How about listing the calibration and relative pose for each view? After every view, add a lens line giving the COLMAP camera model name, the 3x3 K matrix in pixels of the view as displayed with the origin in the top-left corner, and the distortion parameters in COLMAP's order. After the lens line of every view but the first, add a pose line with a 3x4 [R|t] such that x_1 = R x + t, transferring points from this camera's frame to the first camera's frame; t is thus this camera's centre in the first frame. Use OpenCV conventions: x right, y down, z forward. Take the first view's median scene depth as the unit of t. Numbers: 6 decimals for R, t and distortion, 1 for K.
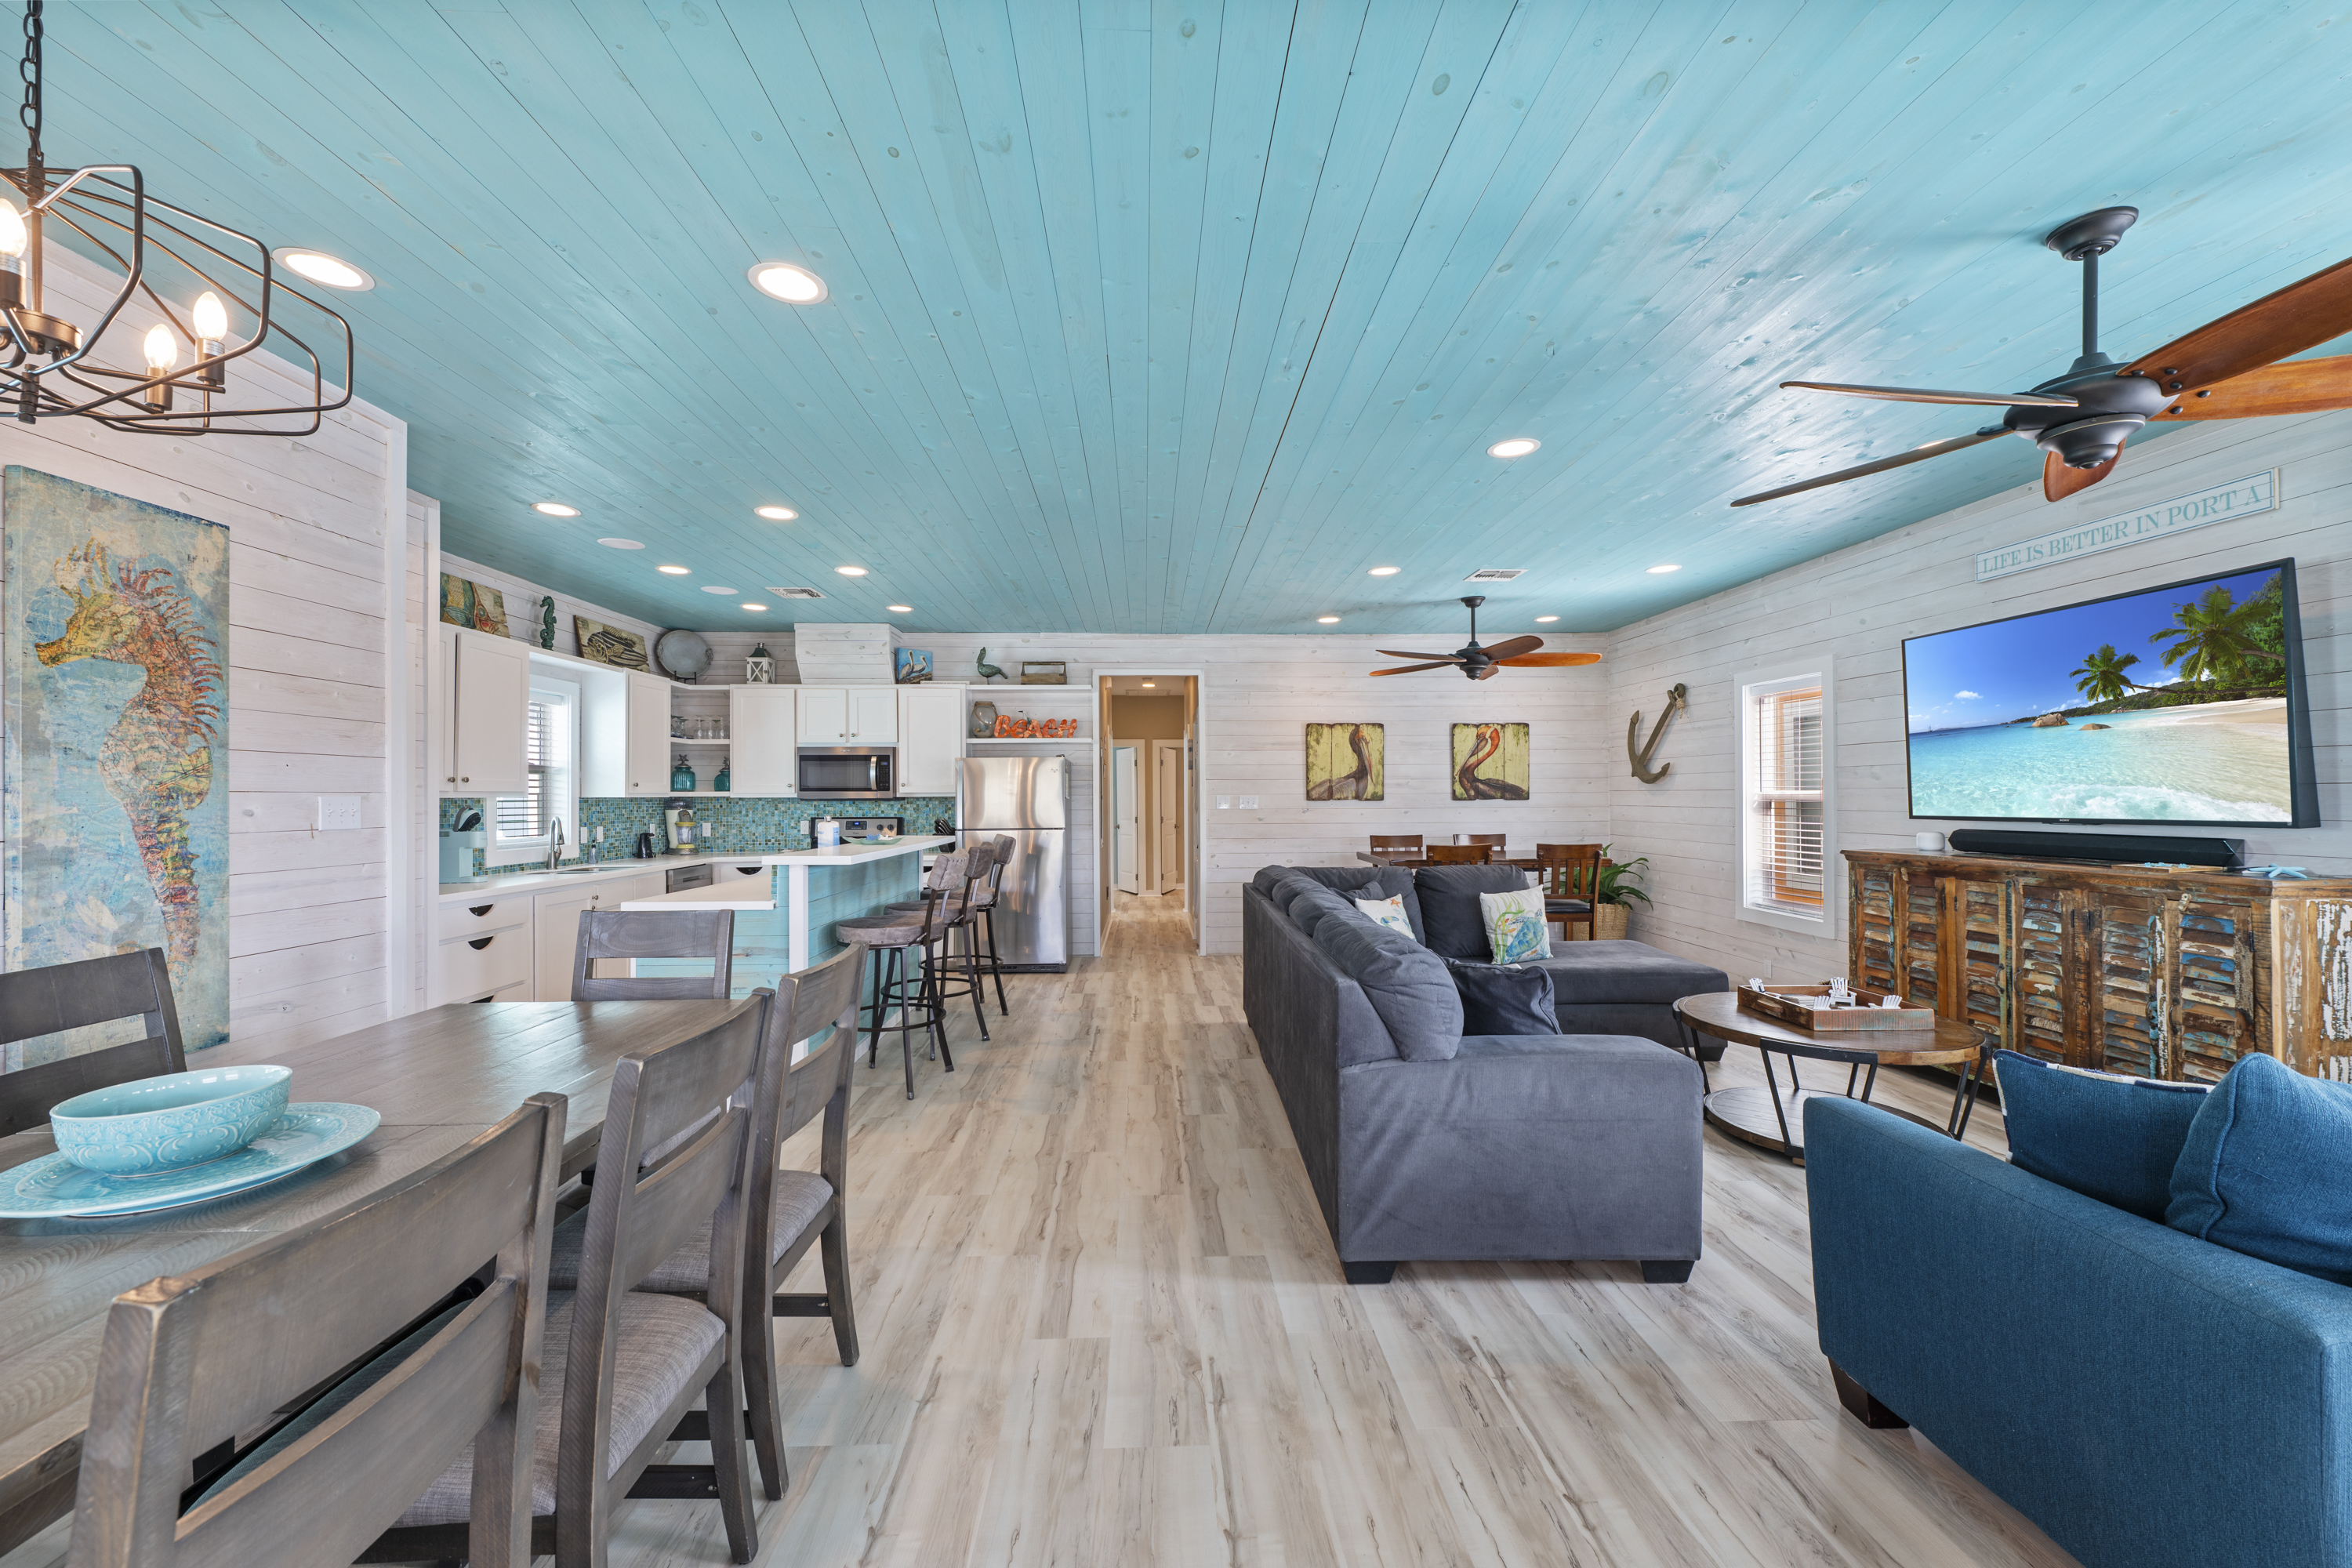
lens RADIAL K [[925.2, 0, 1172.5], [0, 925.2, 788.7], [0, 0, 1]] dist [0.002315, 0.000536]
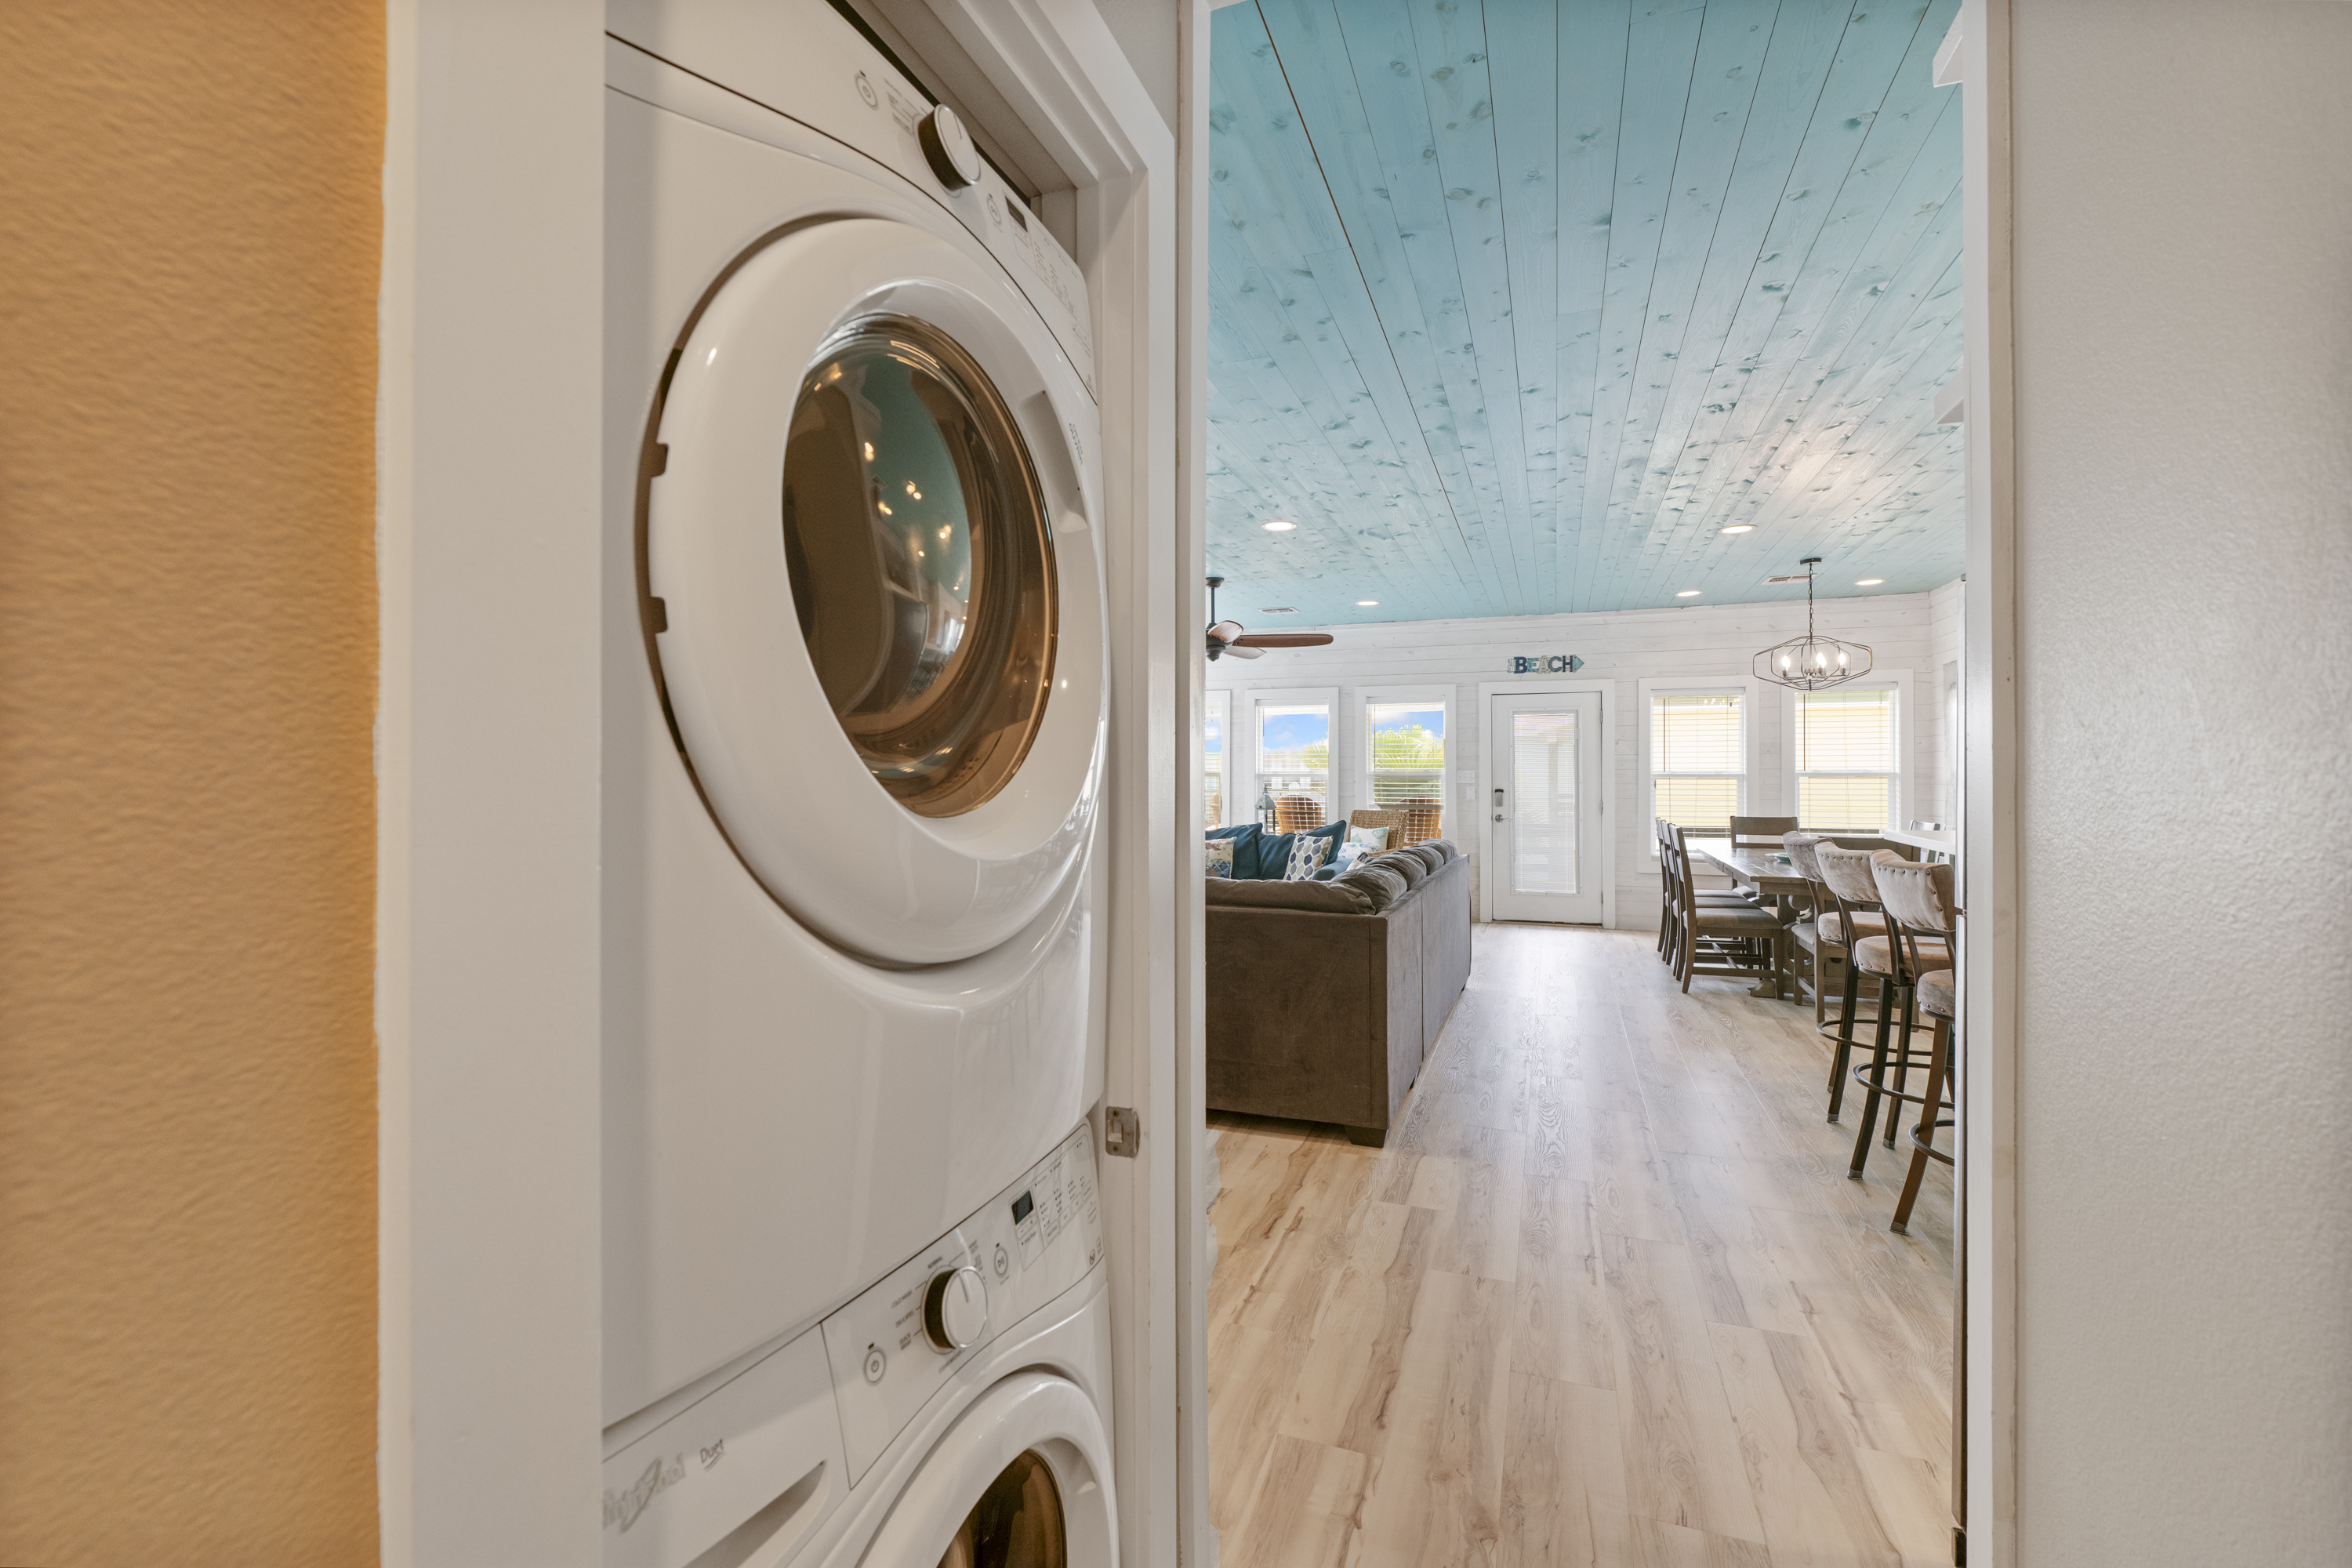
lens RADIAL K [[1037.4, 0, 1171.6], [0, 1037.4, 774.8], [0, 0, 1]] dist [0.018229, -0.000230]
pose [[-0.927127, 0.004716, 0.374718, -0.051787], [0.001572, 0.999961, -0.008695, 0.016616], [-0.374745, -0.007472, -0.927098, 1.854187]]
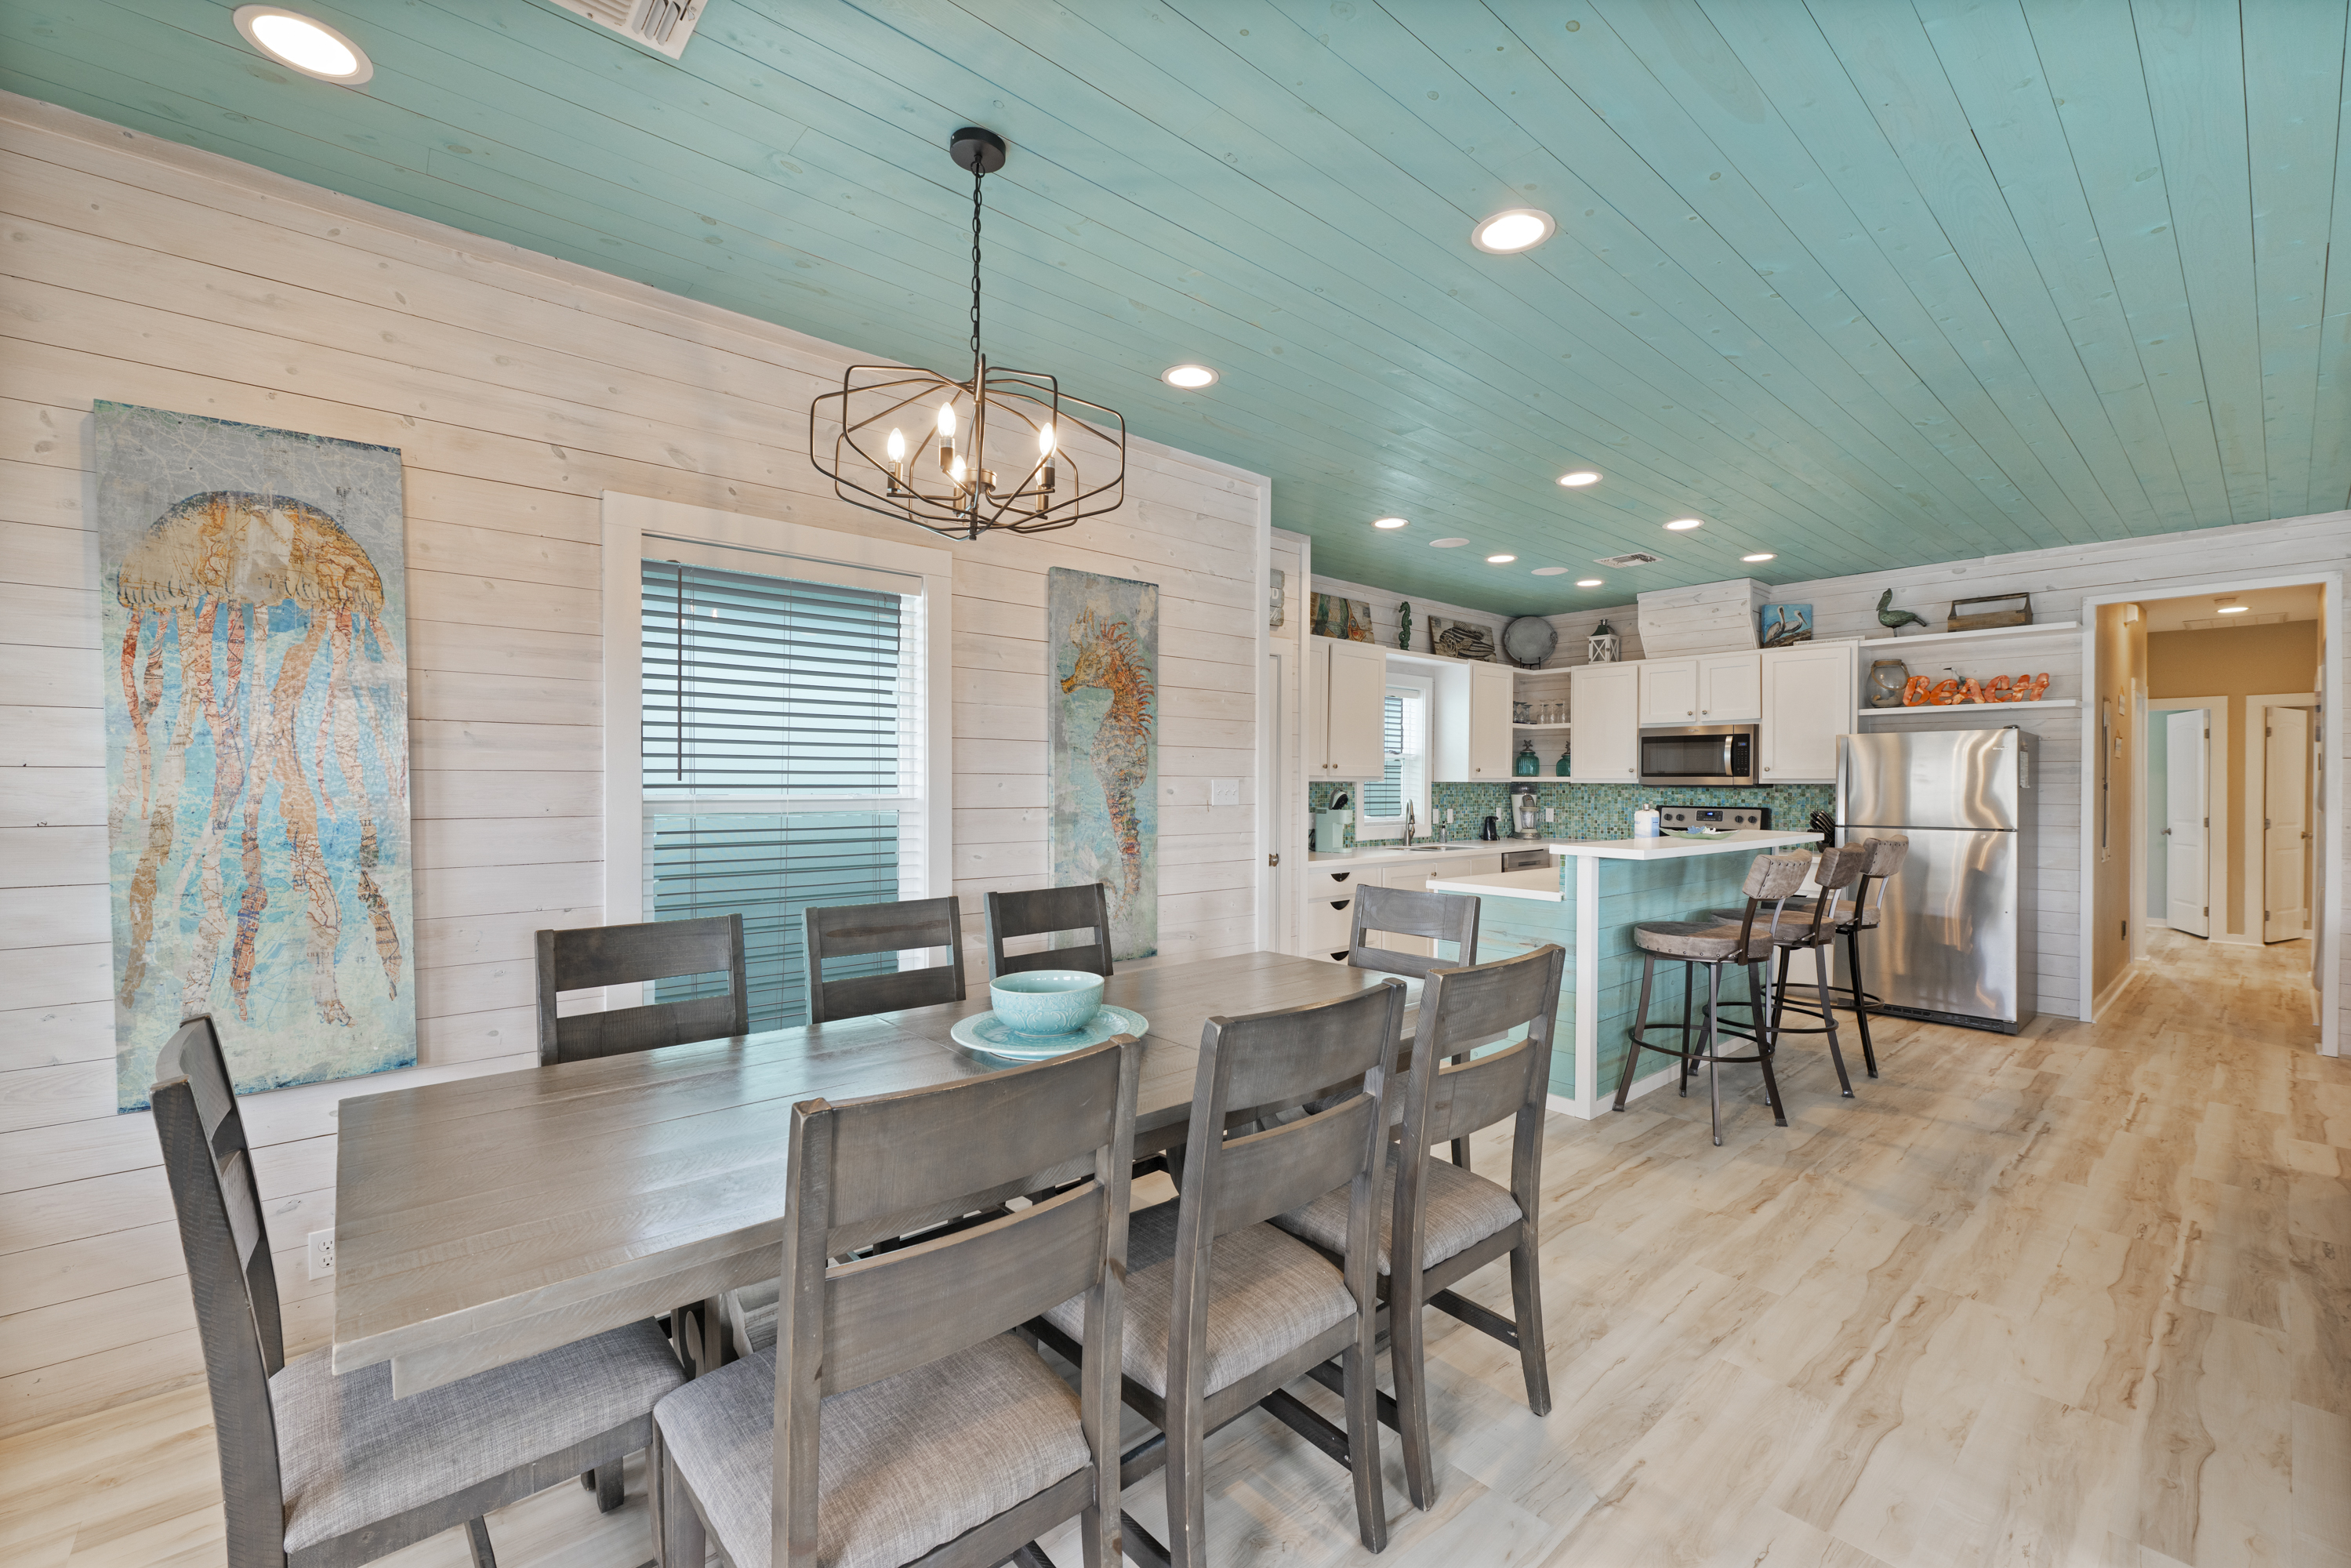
lens RADIAL K [[959.1, 0, 1177.7], [0, 959.1, 787.5], [0, 0, 1]] dist [0.000082, -0.000755]
pose [[0.631318, 0.011277, -0.775442, 0.064837], [-0.000299, 0.999898, 0.014298, 0.000053], [0.775524, -0.008795, 0.631257, 0.064187]]
